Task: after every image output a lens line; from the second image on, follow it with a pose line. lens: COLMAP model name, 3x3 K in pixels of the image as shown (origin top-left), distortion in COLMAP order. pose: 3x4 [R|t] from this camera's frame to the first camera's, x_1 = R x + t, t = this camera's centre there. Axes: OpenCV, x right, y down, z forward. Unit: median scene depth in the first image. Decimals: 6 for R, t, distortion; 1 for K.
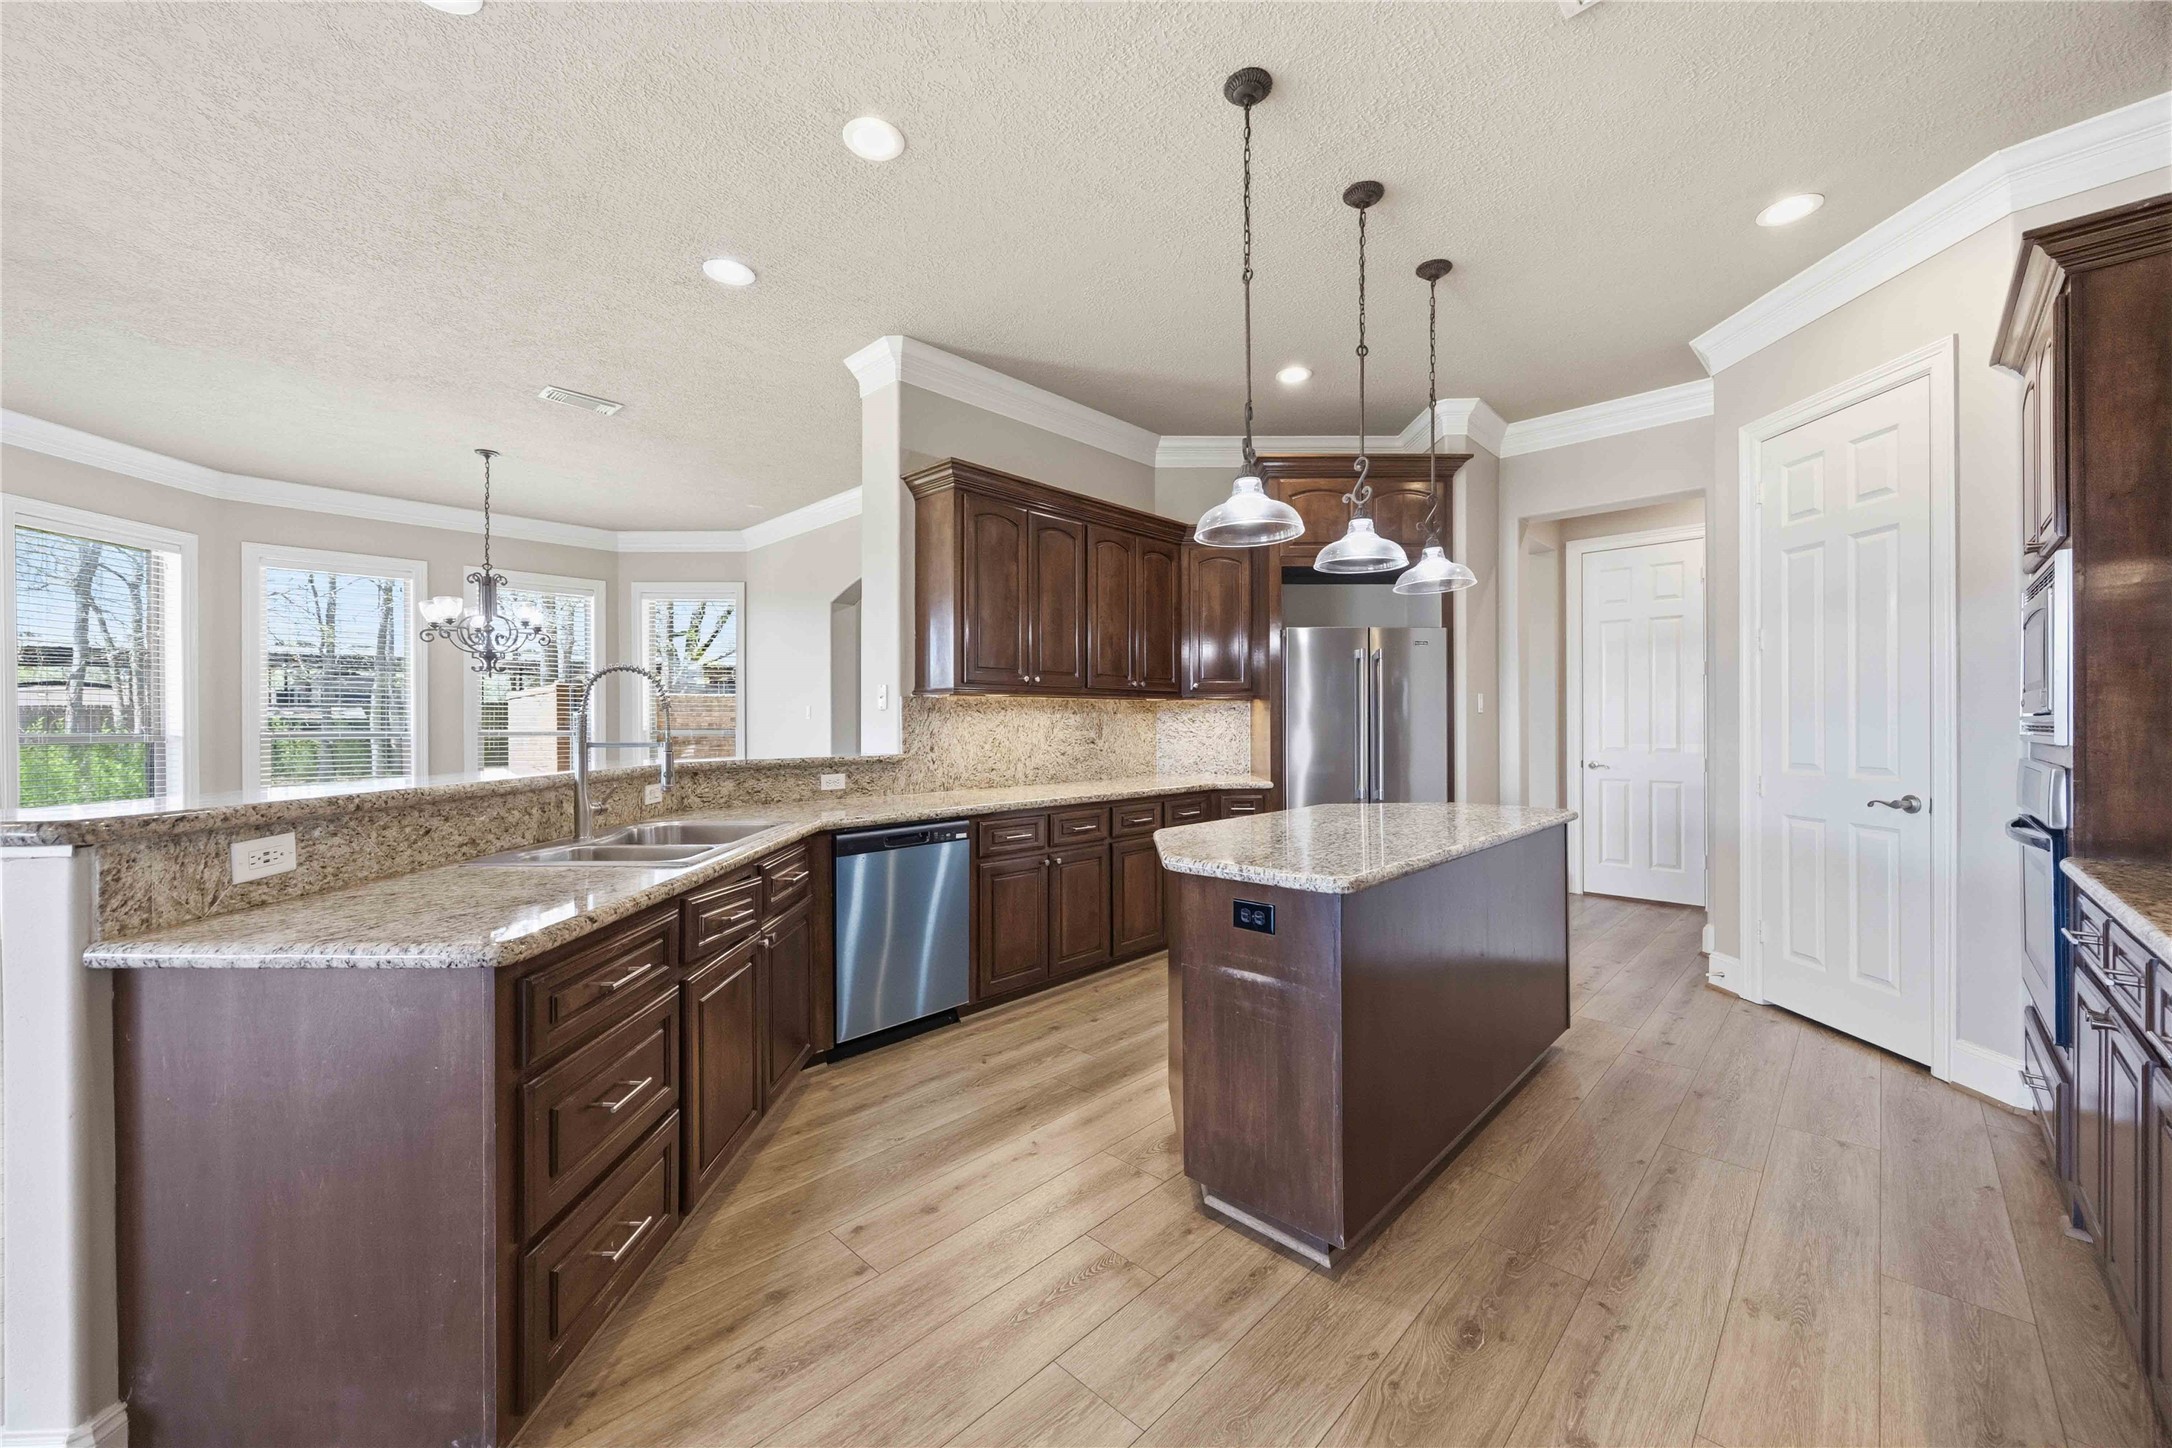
lens RADIAL K [[825.1, 0, 1076.2], [0, 825.1, 733.4], [0, 0, 1]] dist [0.001984, -0.000145]
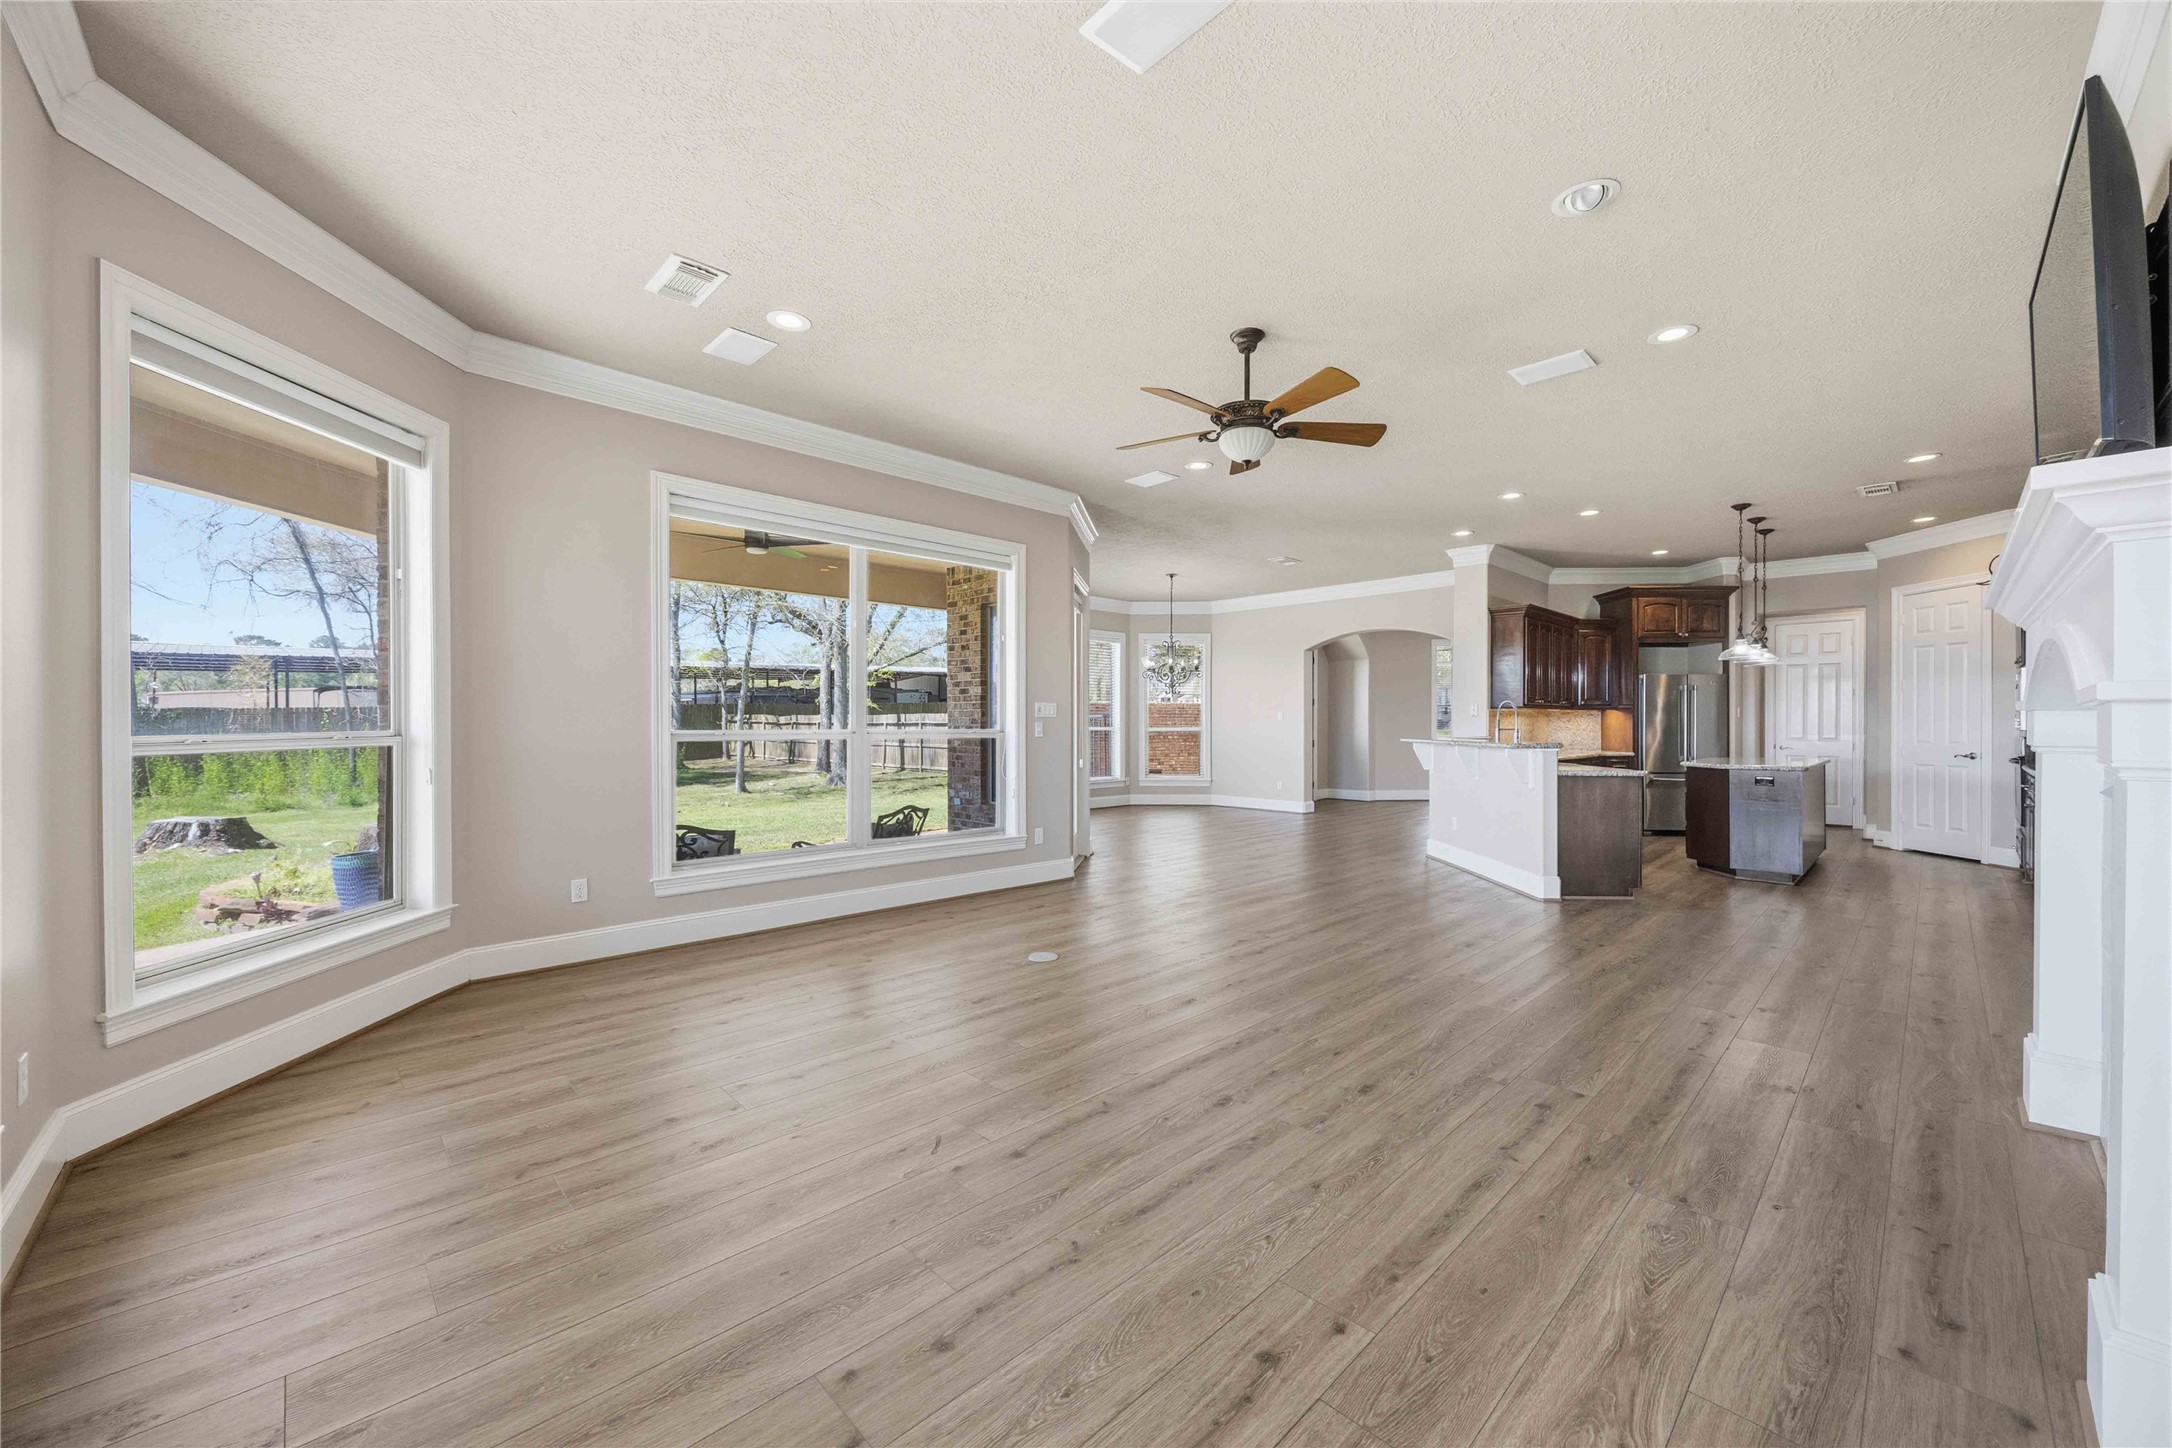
lens RADIAL K [[825.1, 0, 1085.1], [0, 825.1, 727.8], [0, 0, 1]] dist [0.001984, -0.000145]
pose [[0.999669, 0.001842, -0.025667, -1.388594], [-0.002065, 0.999960, -0.008688, 0.026124], [0.025650, 0.008738, 0.999633, -1.352548]]
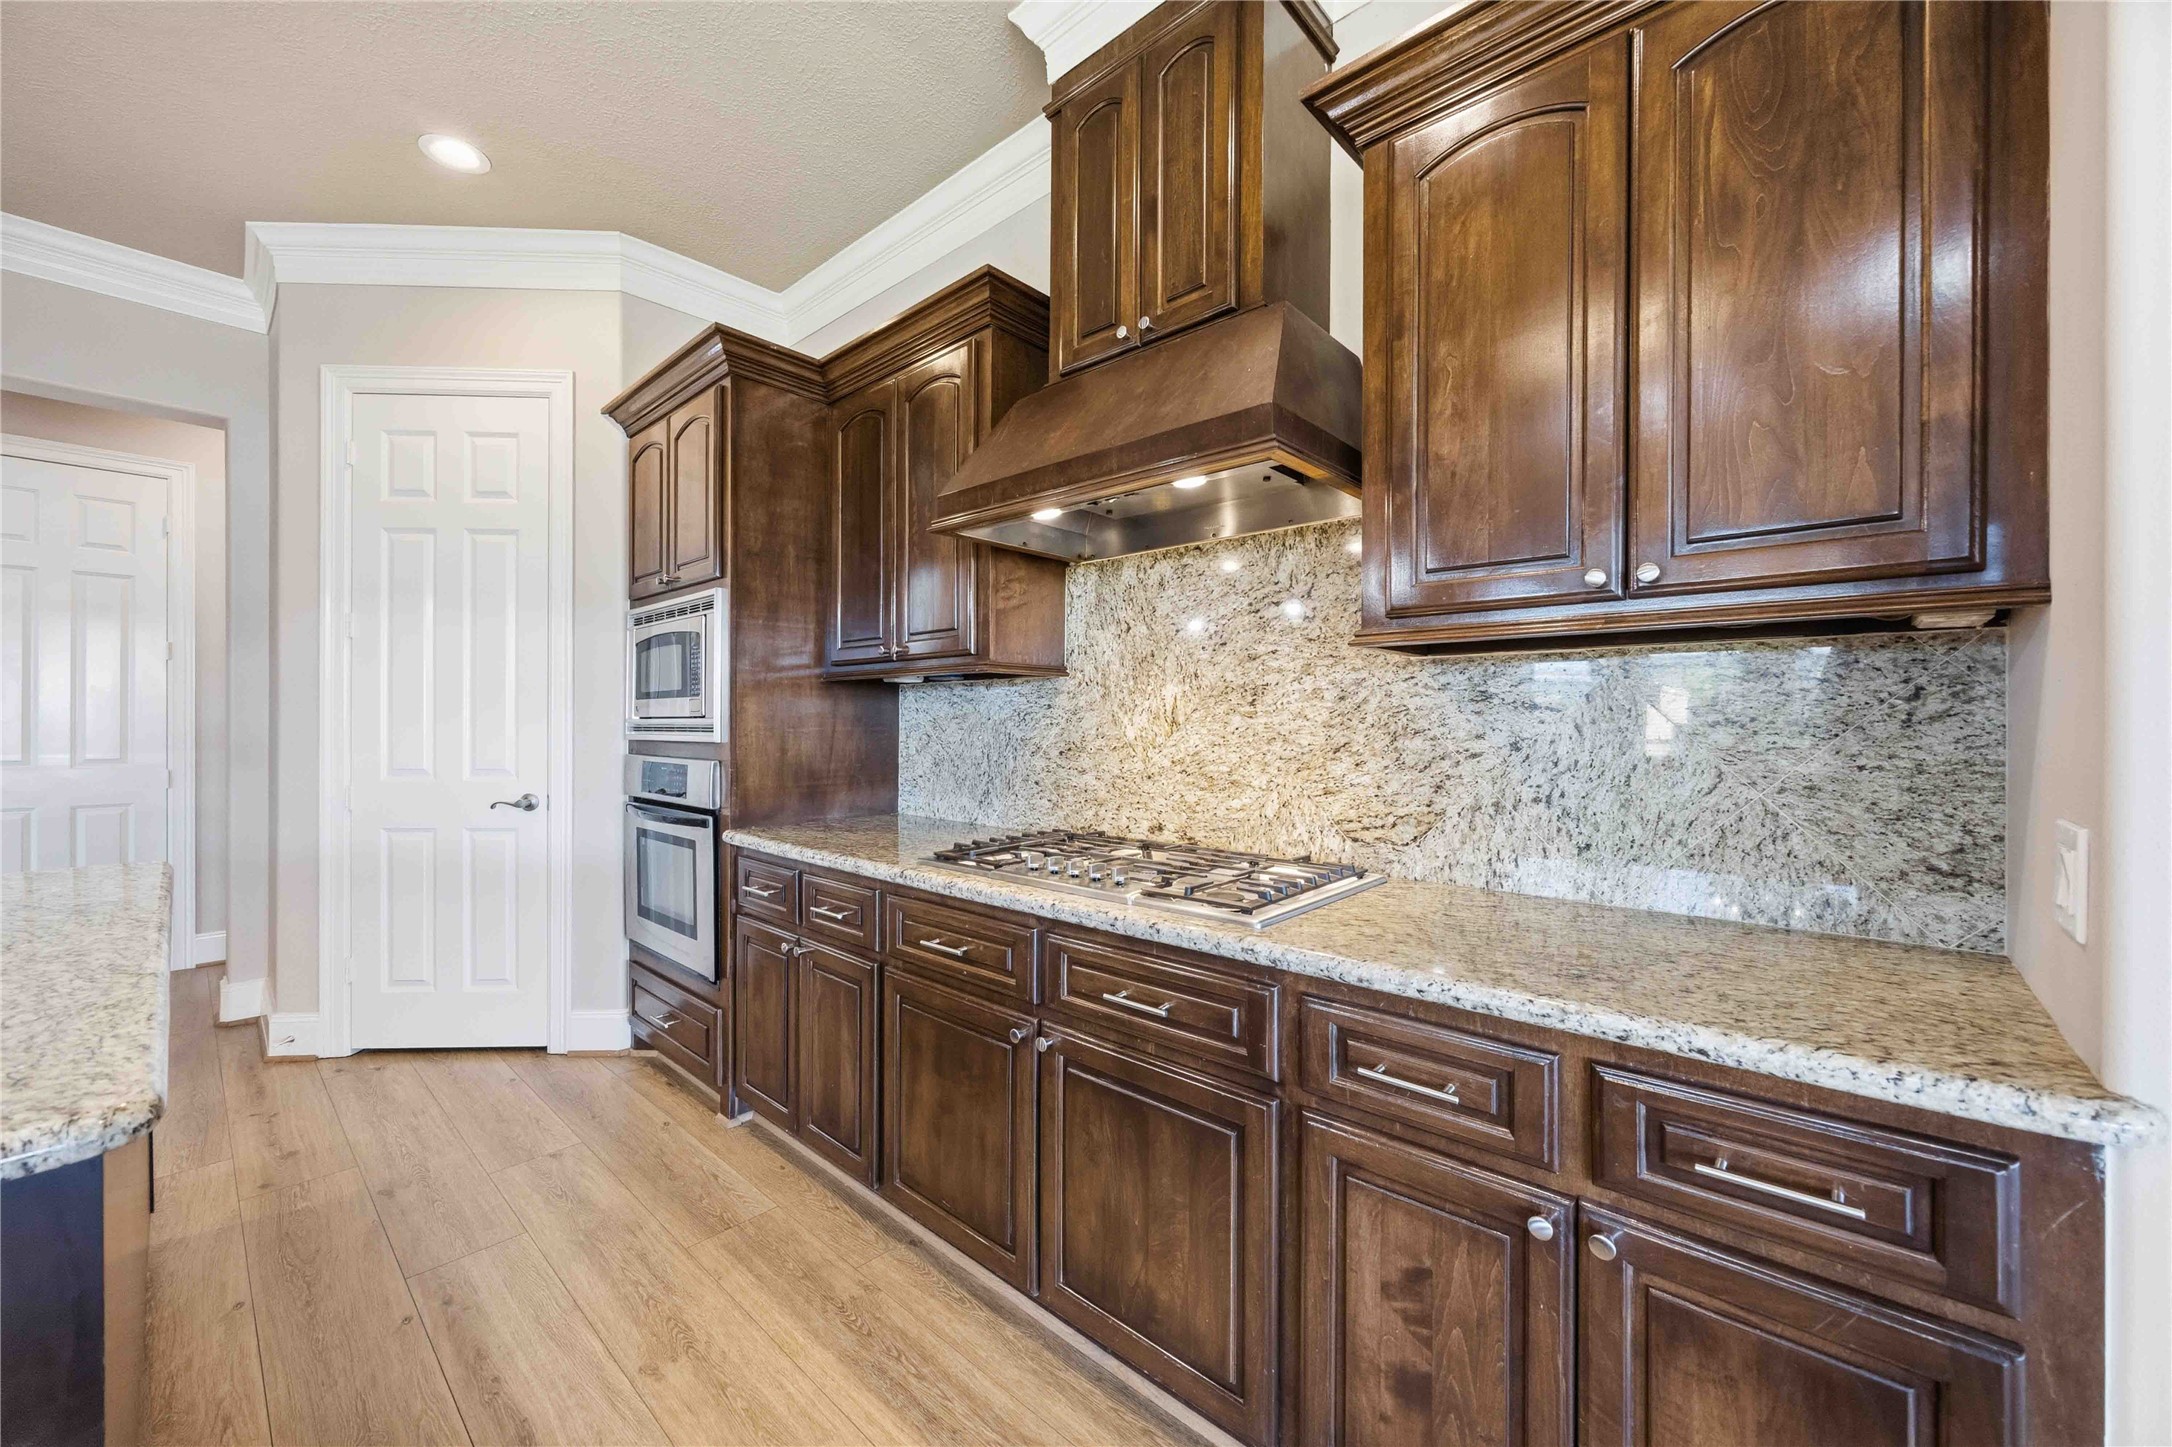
lens RADIAL K [[825.1, 0, 1074.7], [0, 825.1, 729.9], [0, 0, 1]] dist [0.001984, -0.000145]
pose [[-0.041756, -0.002004, 0.999126, -0.054809], [0.011268, 0.999933, 0.002477, -0.000399], [-0.999064, 0.011361, -0.041730, 0.317232]]
